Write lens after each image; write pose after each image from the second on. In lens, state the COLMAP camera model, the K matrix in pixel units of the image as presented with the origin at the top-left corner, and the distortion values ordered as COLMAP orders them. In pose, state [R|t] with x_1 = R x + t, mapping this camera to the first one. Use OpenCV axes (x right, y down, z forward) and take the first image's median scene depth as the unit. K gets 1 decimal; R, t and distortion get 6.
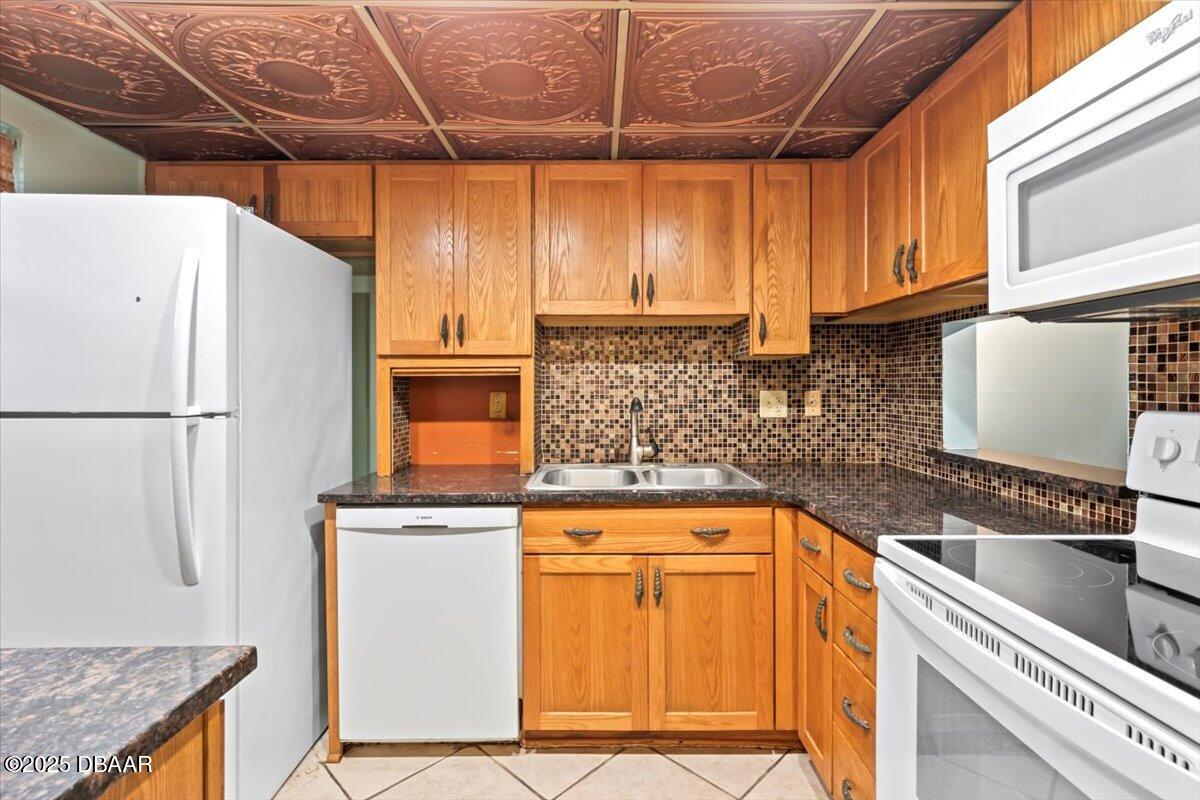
lens RADIAL K [[536.6, 0, 598.4], [0, 536.6, 390.1], [0, 0, 1]] dist [0.003536, 0.000002]
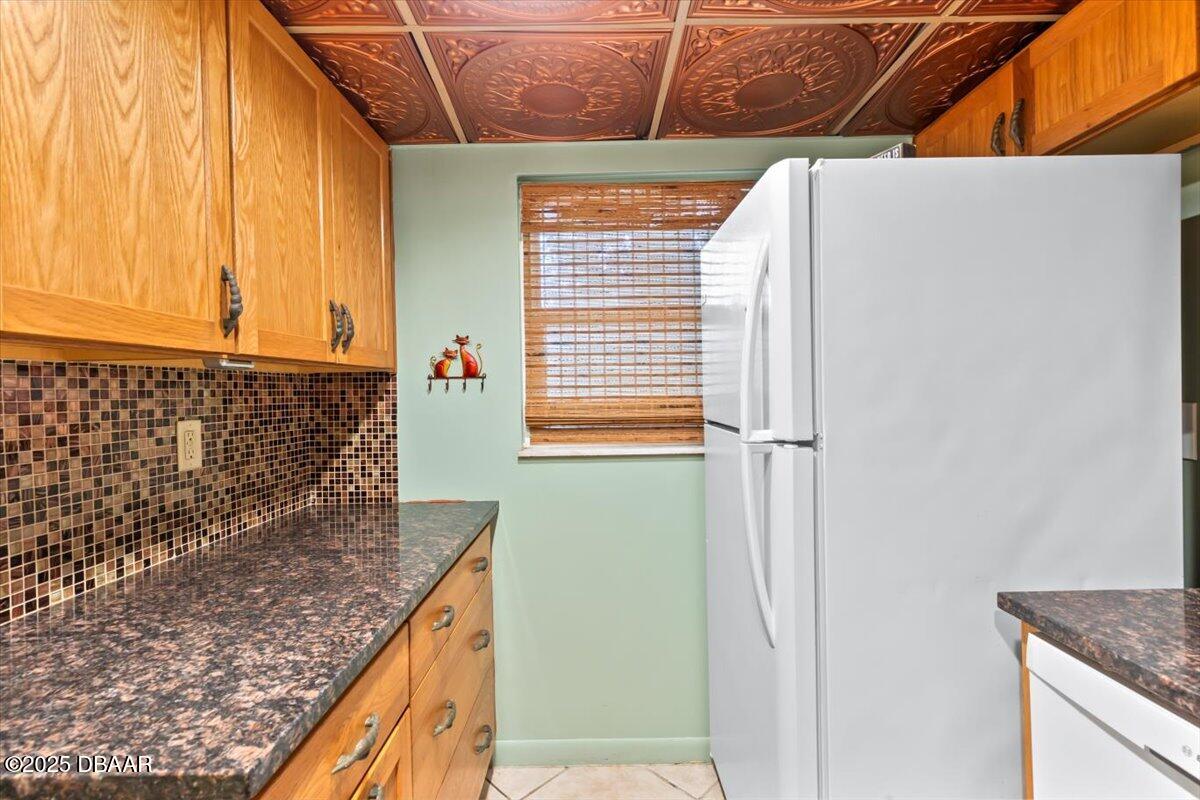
lens RADIAL K [[536.6, 0, 599.2], [0, 536.6, 395.9], [0, 0, 1]] dist [0.003536, 0.000002]
pose [[-0.006025, 0.012634, -0.999902, 0.040894], [0.013406, 0.999831, 0.012553, -0.022115], [0.999892, -0.013329, -0.006193, 0.461508]]
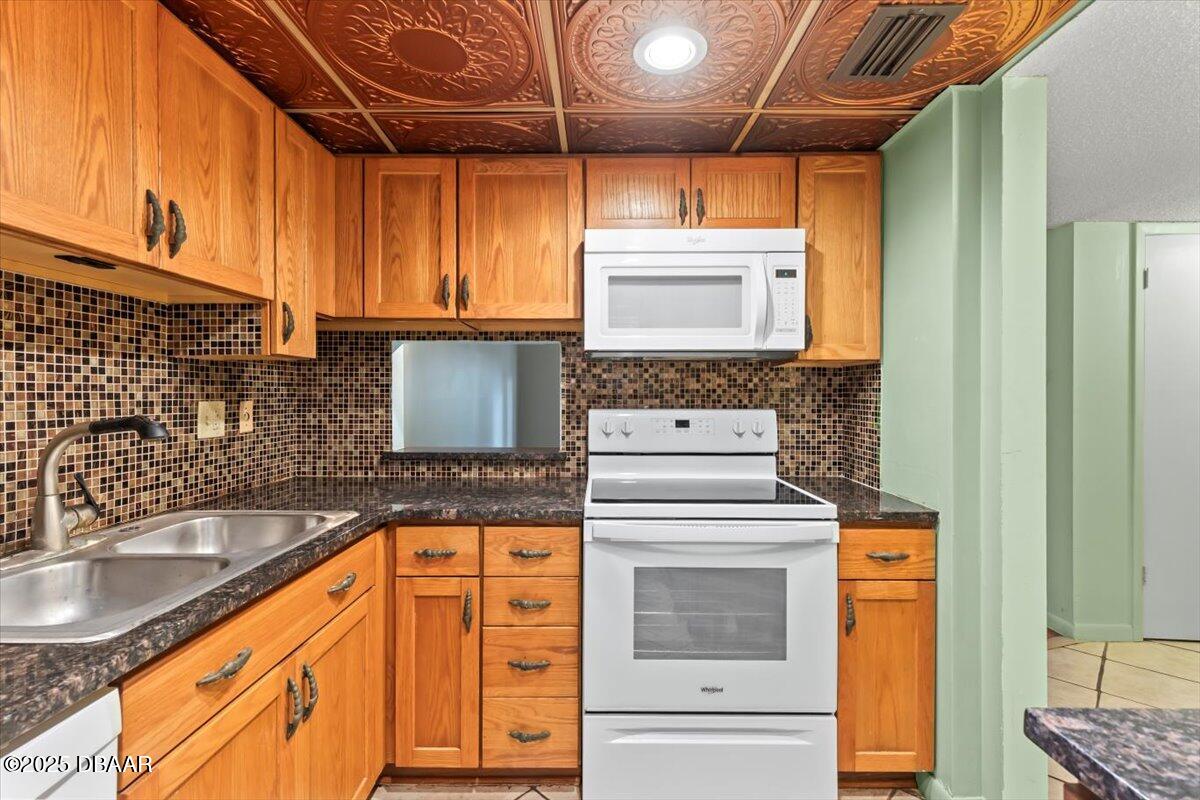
lens RADIAL K [[536.6, 0, 597.5], [0, 536.6, 398.7], [0, 0, 1]] dist [0.003536, 0.000002]
pose [[0.021827, -0.003719, 0.999755, -0.447800], [0.006755, 0.999971, 0.003573, -0.002128], [-0.999739, 0.006676, 0.021851, 0.496060]]
